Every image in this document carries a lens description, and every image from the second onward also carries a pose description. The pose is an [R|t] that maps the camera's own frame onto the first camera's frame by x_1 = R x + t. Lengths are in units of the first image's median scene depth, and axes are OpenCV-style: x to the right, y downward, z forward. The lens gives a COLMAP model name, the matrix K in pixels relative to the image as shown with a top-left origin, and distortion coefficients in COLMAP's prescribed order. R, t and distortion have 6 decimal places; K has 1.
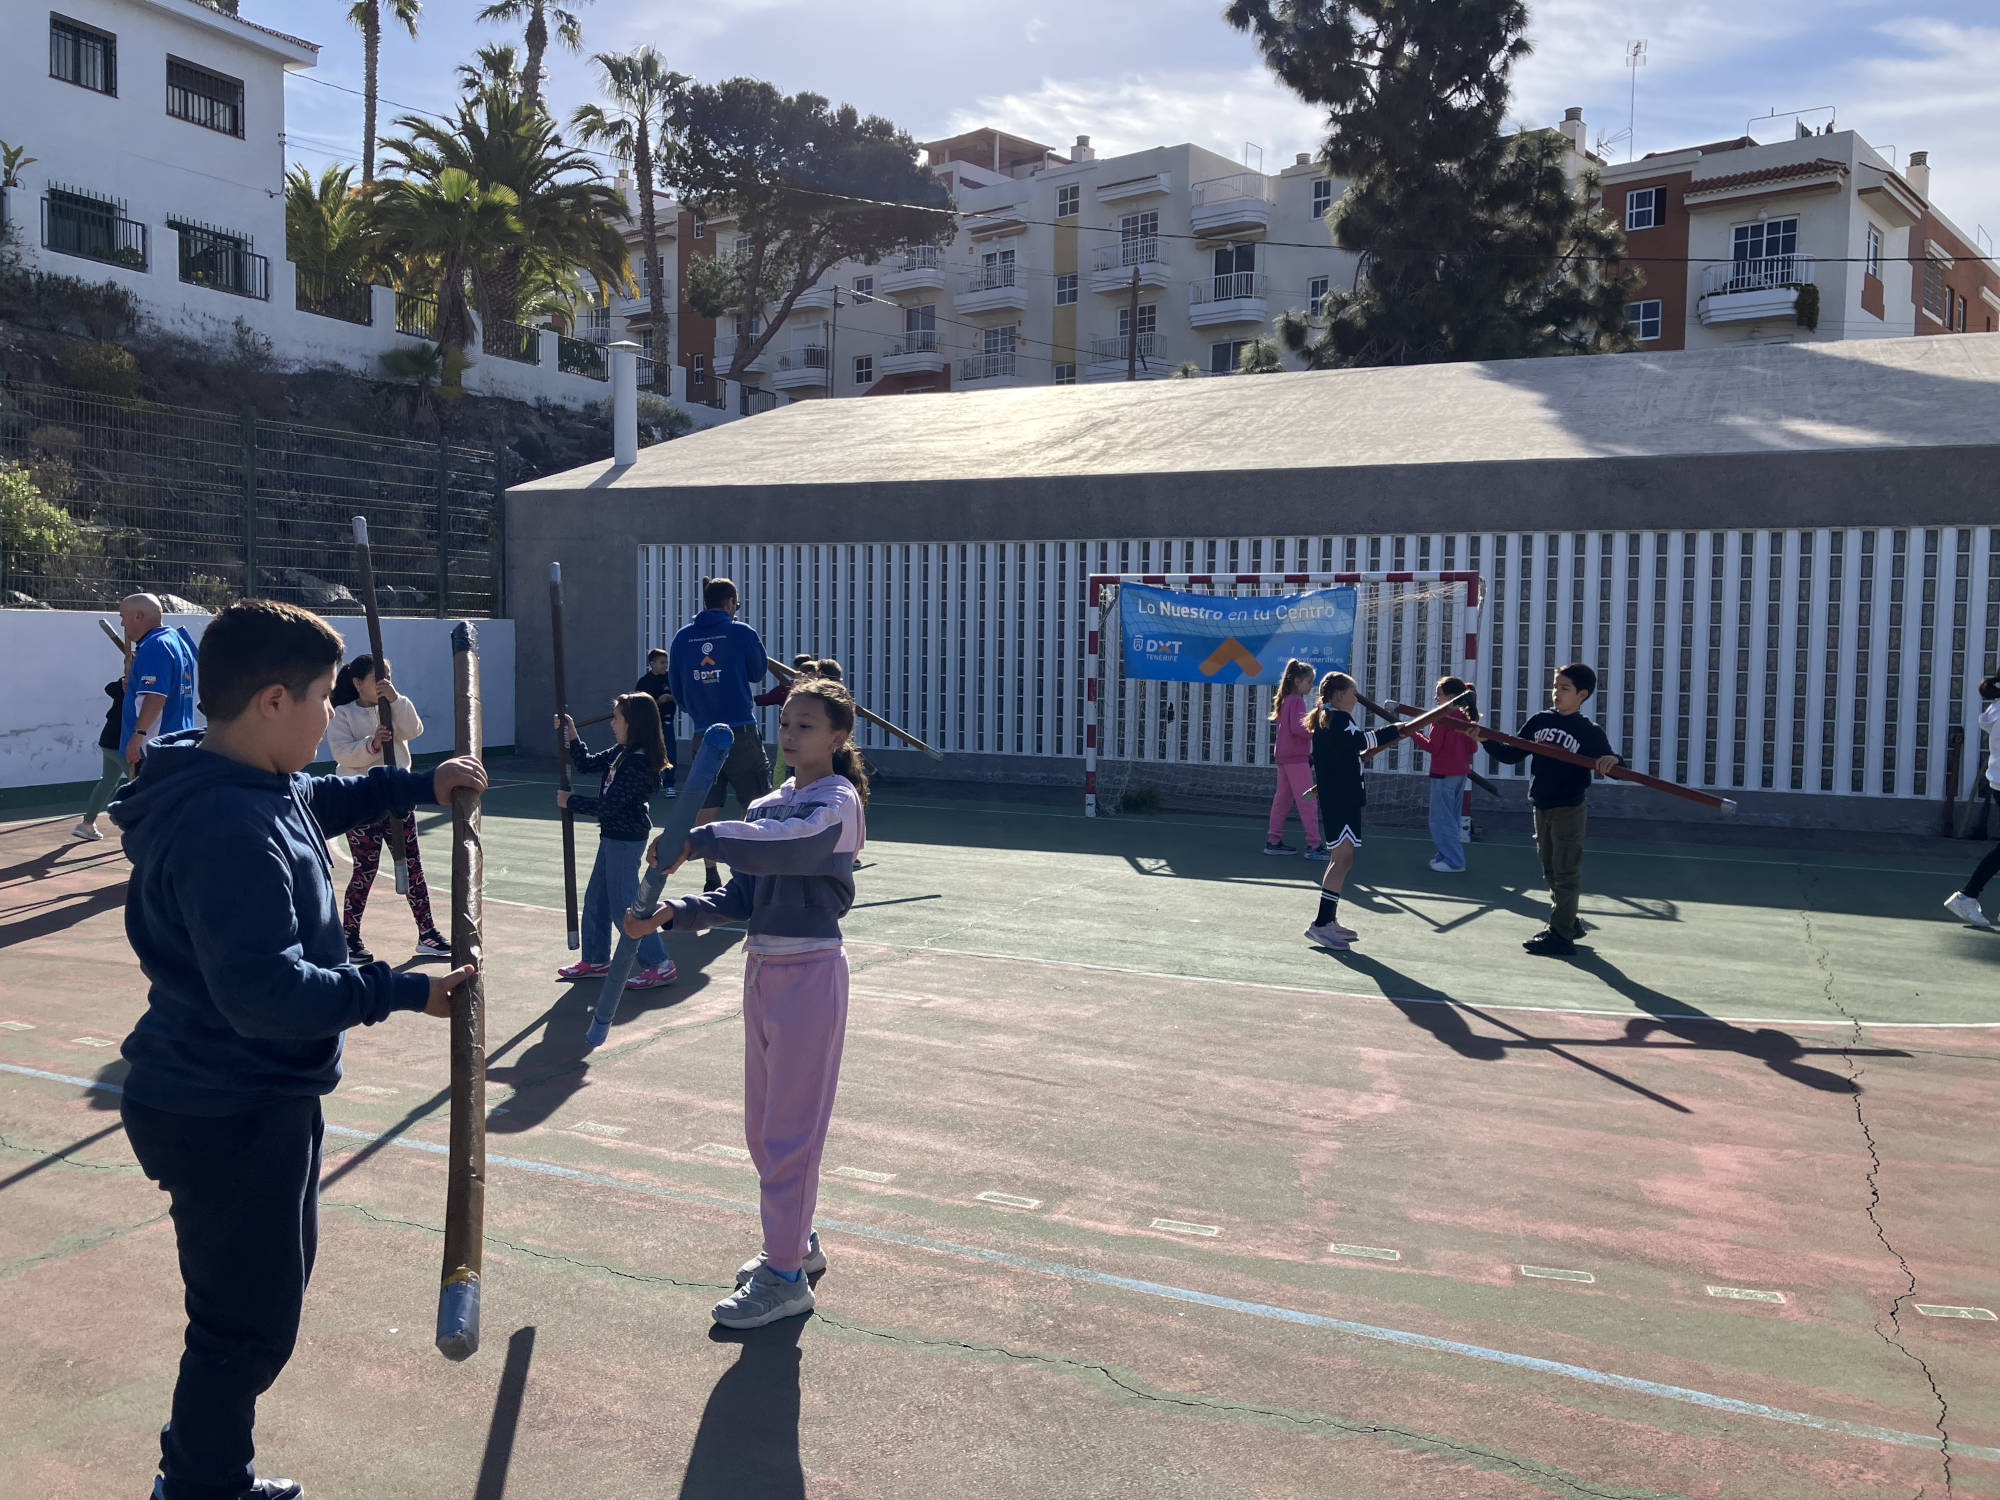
lens RADIAL K [[1602.0, 0, 986.8], [0, 1602.0, 733.4], [0, 0, 1]] dist [0.035422, -0.023505]
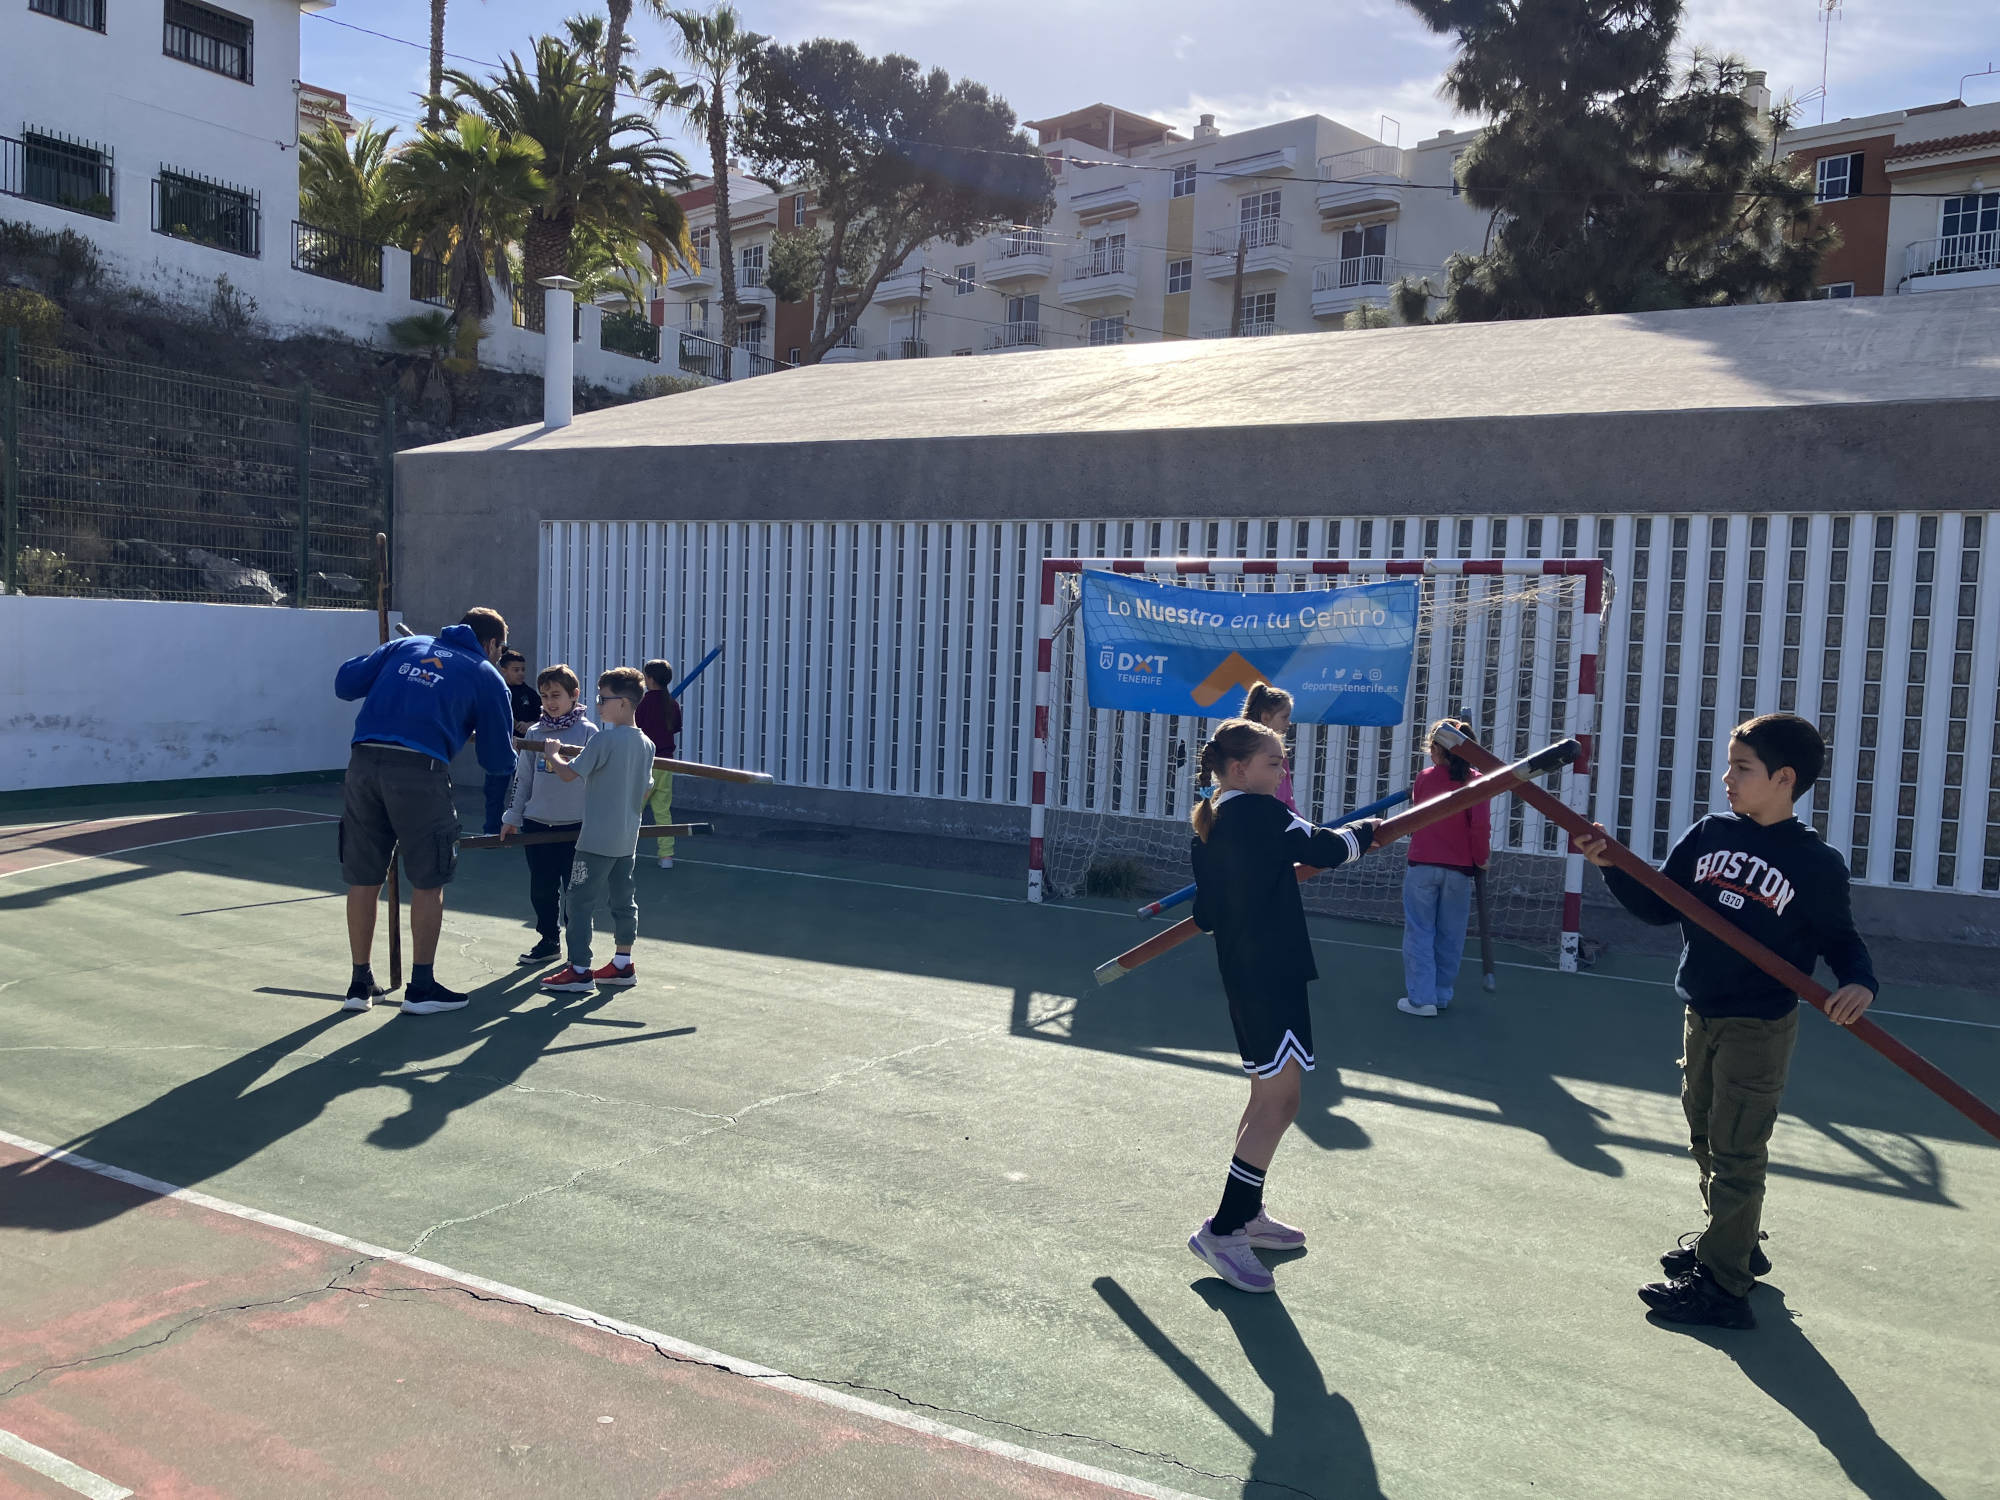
lens RADIAL K [[1602.0, 0, 1003.9], [0, 1602.0, 764.1], [0, 0, 1]] dist [0.035422, -0.023505]
pose [[0.996906, 0.029633, -0.072805, 0.047374], [-0.028980, 0.999530, 0.010015, -0.007124], [0.073067, -0.007874, 0.997296, 0.137697]]
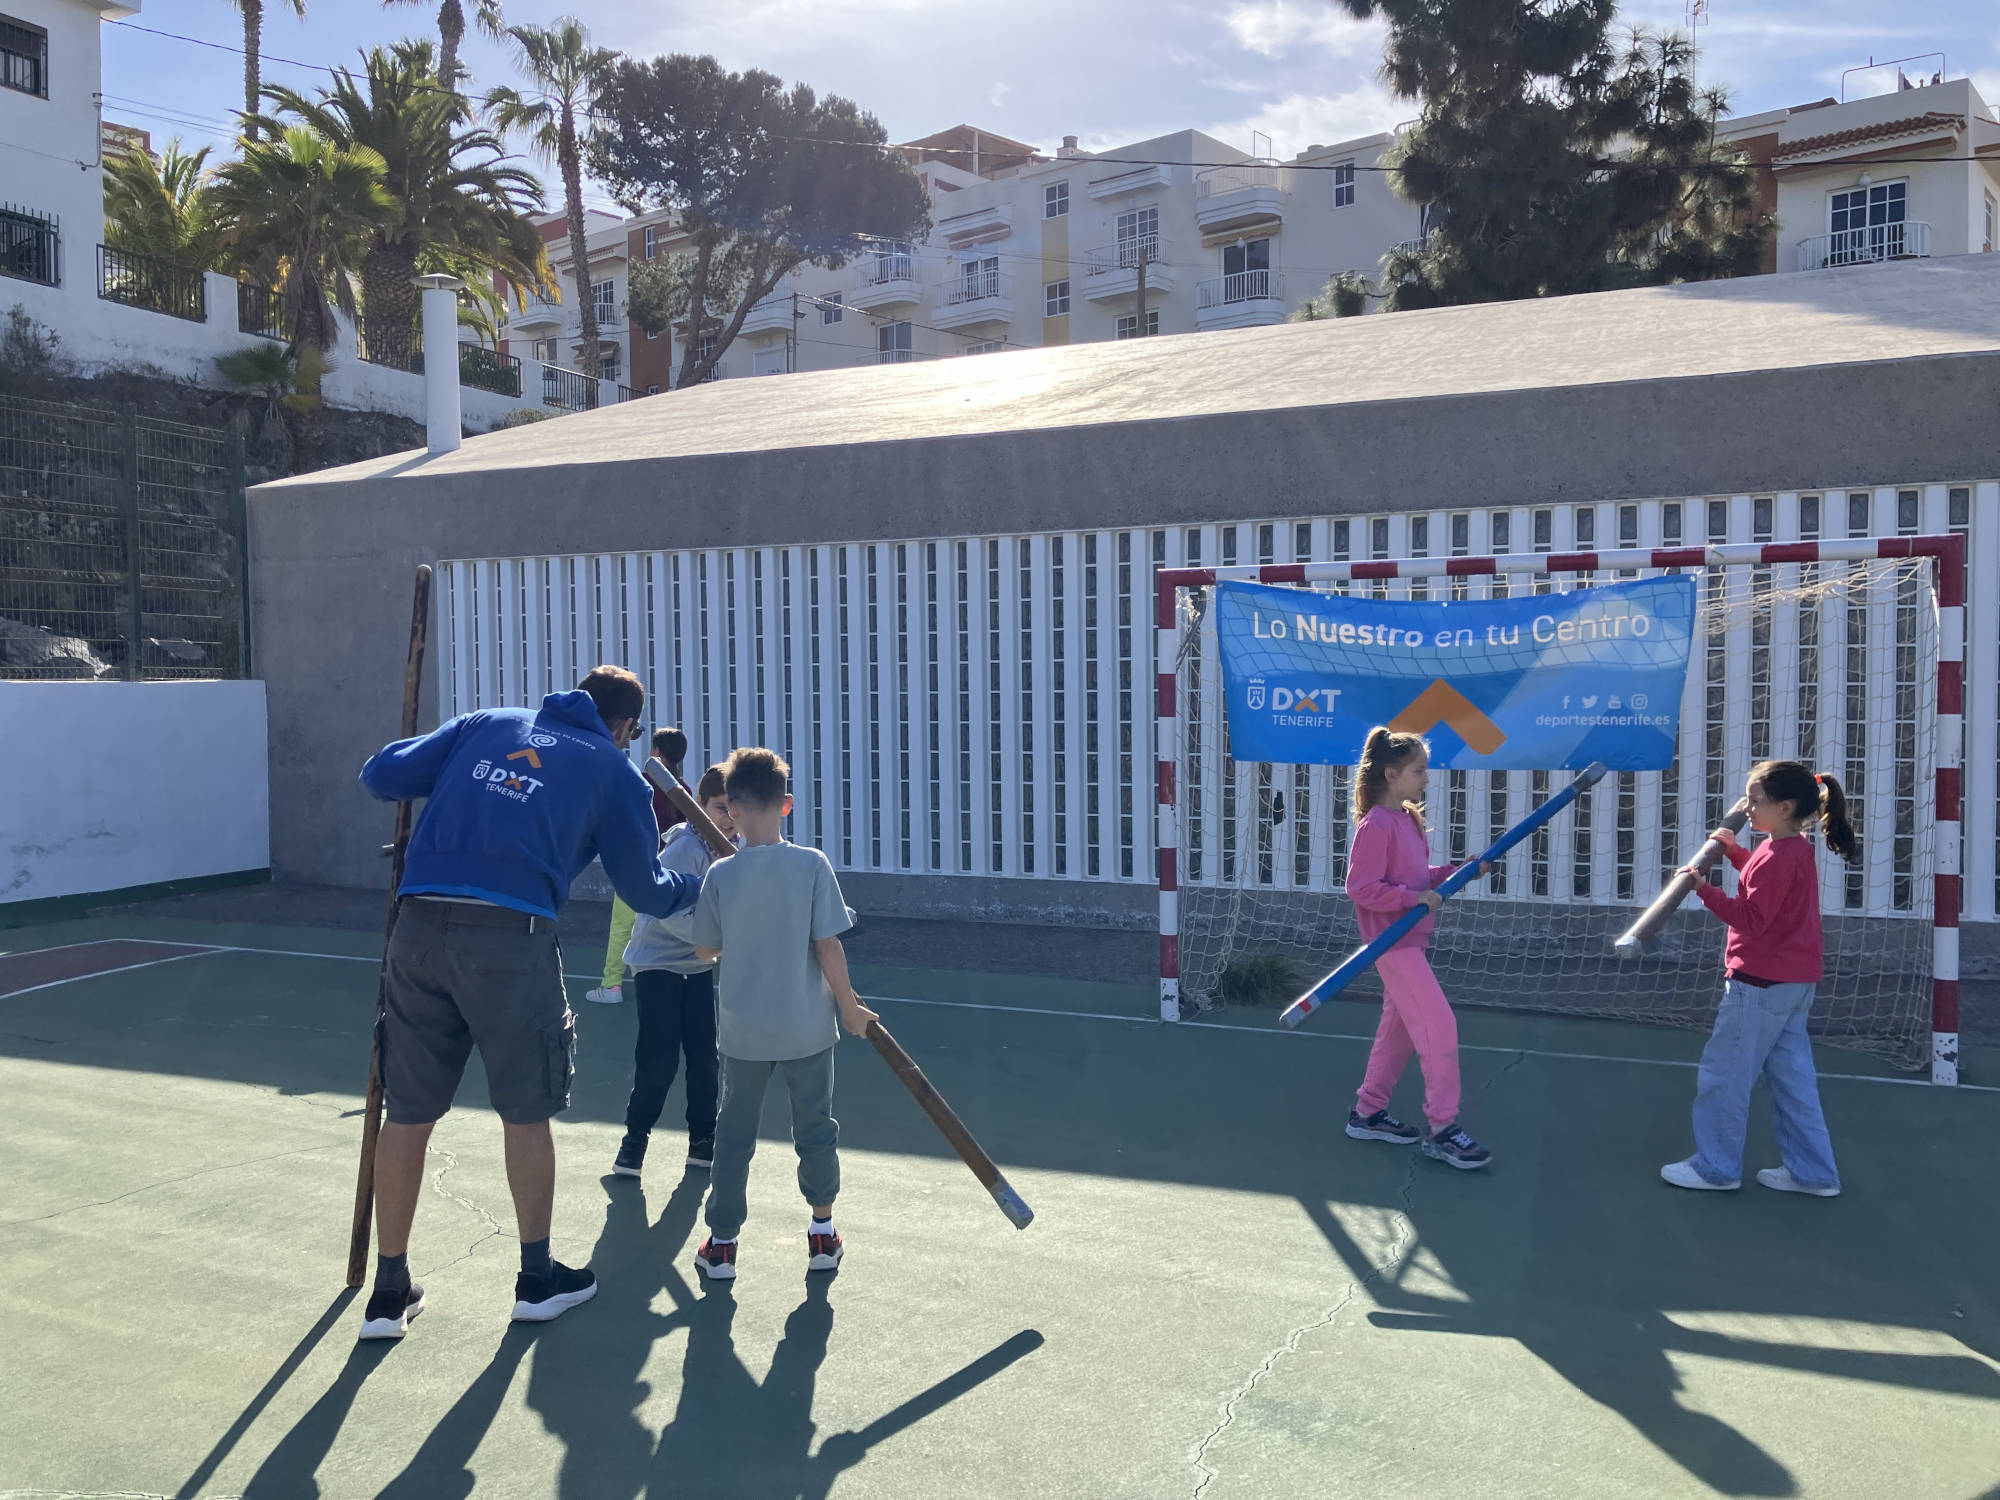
lens RADIAL K [[1602.0, 0, 1013.4], [0, 1602.0, 750.1], [0, 0, 1]] dist [0.035422, -0.023505]
pose [[0.999499, -0.024091, 0.020535, 0.001530], [0.024525, 0.999475, -0.021158, -0.013156], [-0.020014, 0.021651, 0.999565, 0.215810]]
